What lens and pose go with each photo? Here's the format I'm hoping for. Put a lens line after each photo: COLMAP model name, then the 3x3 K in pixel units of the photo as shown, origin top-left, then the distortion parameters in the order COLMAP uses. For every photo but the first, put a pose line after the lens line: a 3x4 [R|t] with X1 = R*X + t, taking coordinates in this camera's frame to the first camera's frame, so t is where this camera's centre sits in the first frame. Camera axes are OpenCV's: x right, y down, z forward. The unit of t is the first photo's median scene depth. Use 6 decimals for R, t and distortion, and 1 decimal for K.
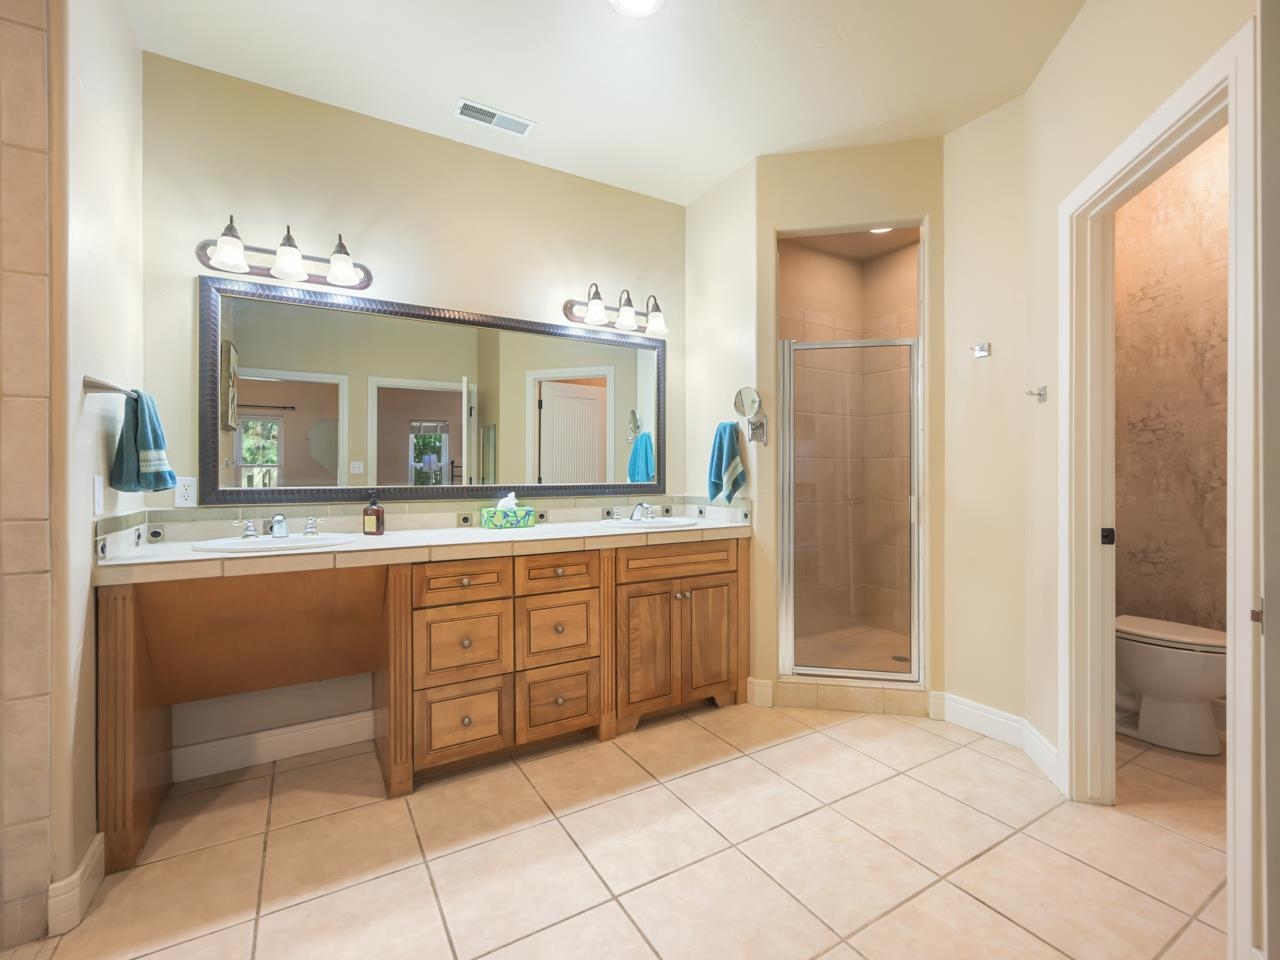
lens RADIAL K [[566.2, 0, 644.1], [0, 566.2, 480.4], [0, 0, 1]] dist [-0.001586, 0.000876]
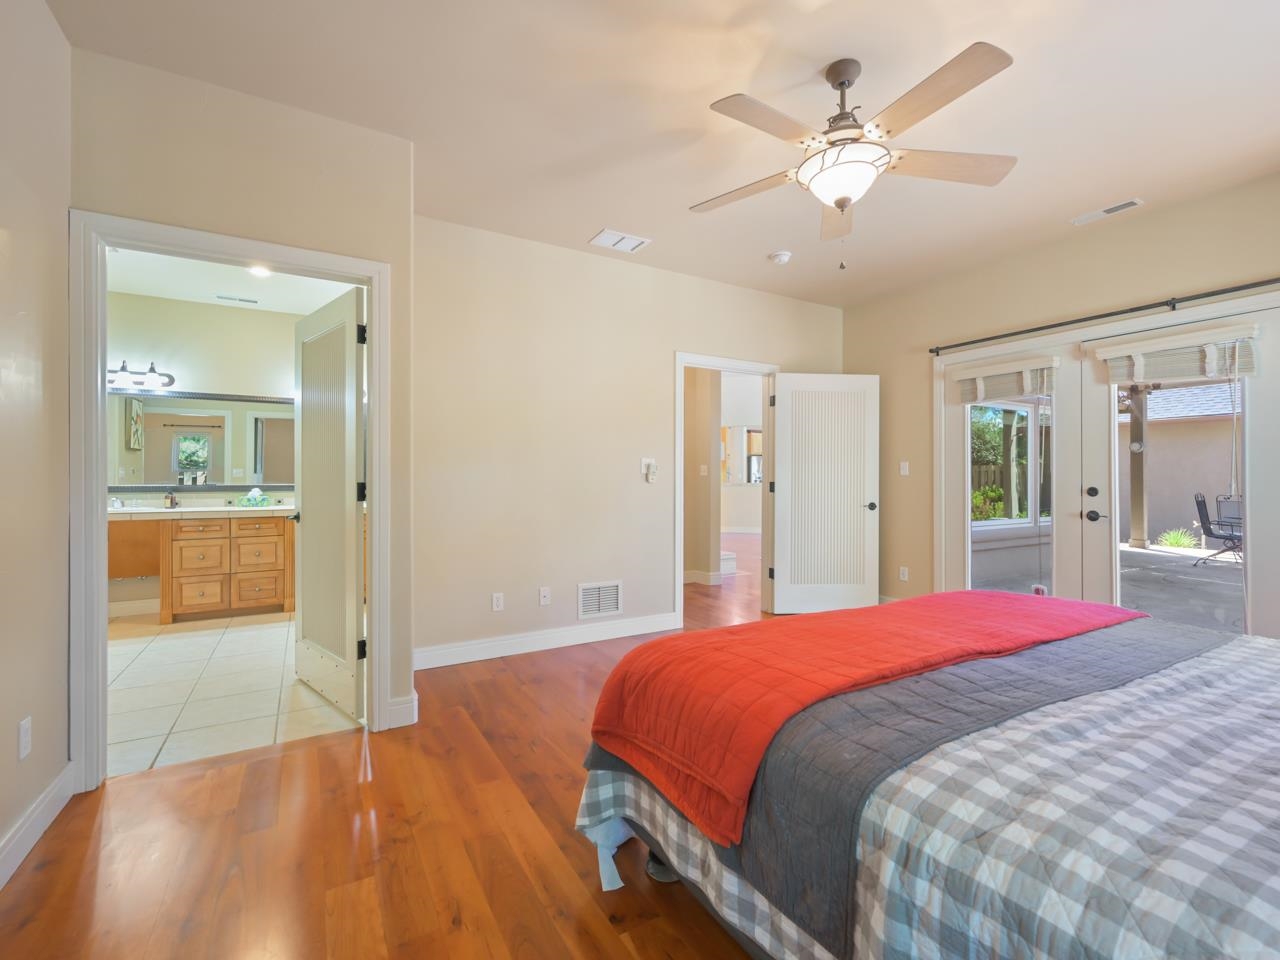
lens RADIAL K [[566.2, 0, 637.8], [0, 566.2, 477.2], [0, 0, 1]] dist [-0.001586, 0.000876]
pose [[0.999985, 0.001524, -0.005223, 1.183266], [-0.001562, 0.999972, -0.007273, -0.004840], [0.005211, 0.007281, 0.999960, -0.999829]]
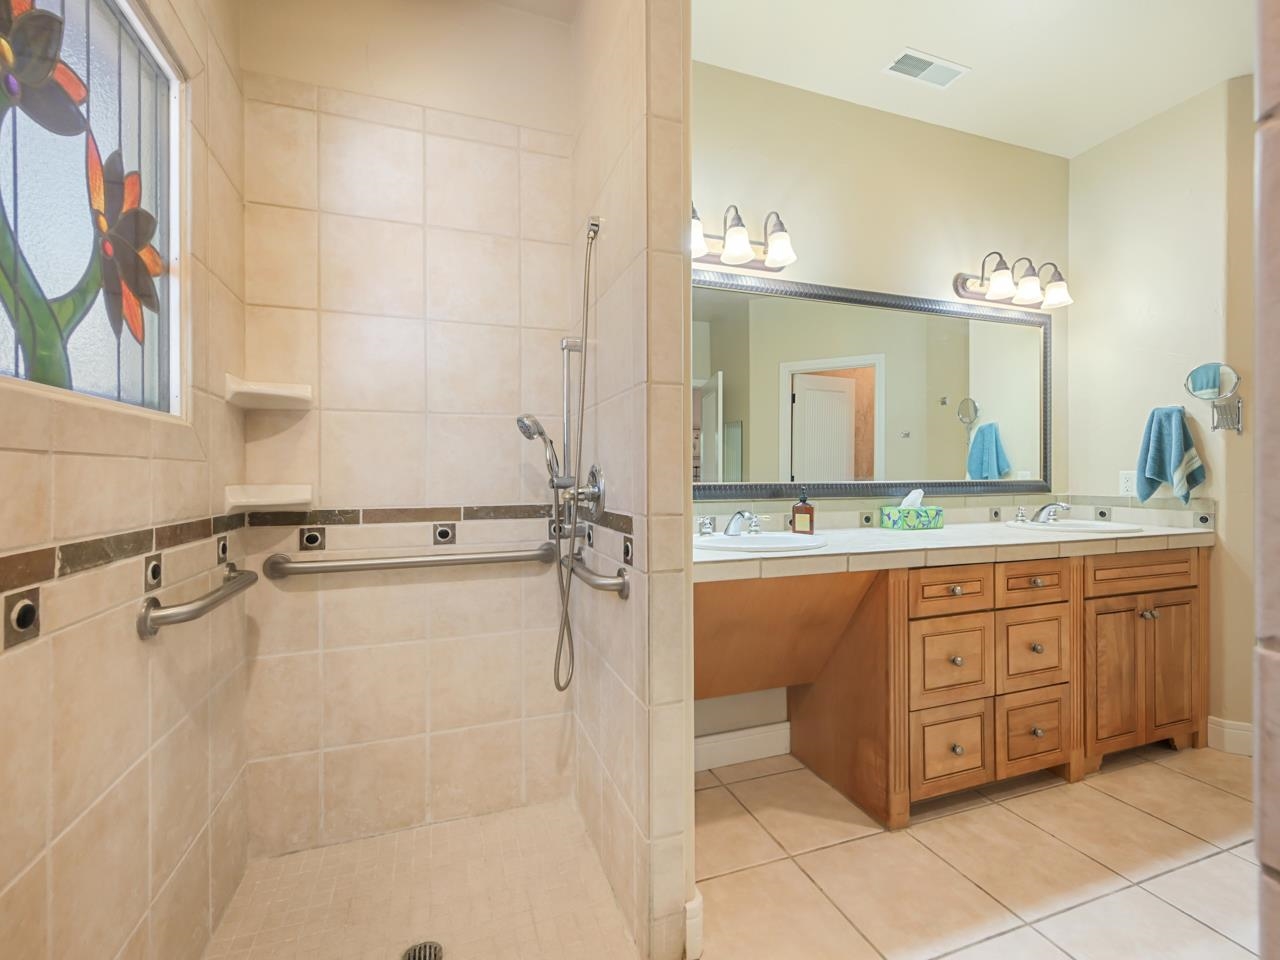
lens RADIAL K [[566.2, 0, 644.8], [0, 566.2, 481.1], [0, 0, 1]] dist [-0.001586, 0.000876]
pose [[0.980710, 0.001897, -0.195459, -0.538387], [-0.001591, 0.999997, 0.001726, 0.007622], [0.195462, -0.001382, 0.980710, 0.040819]]
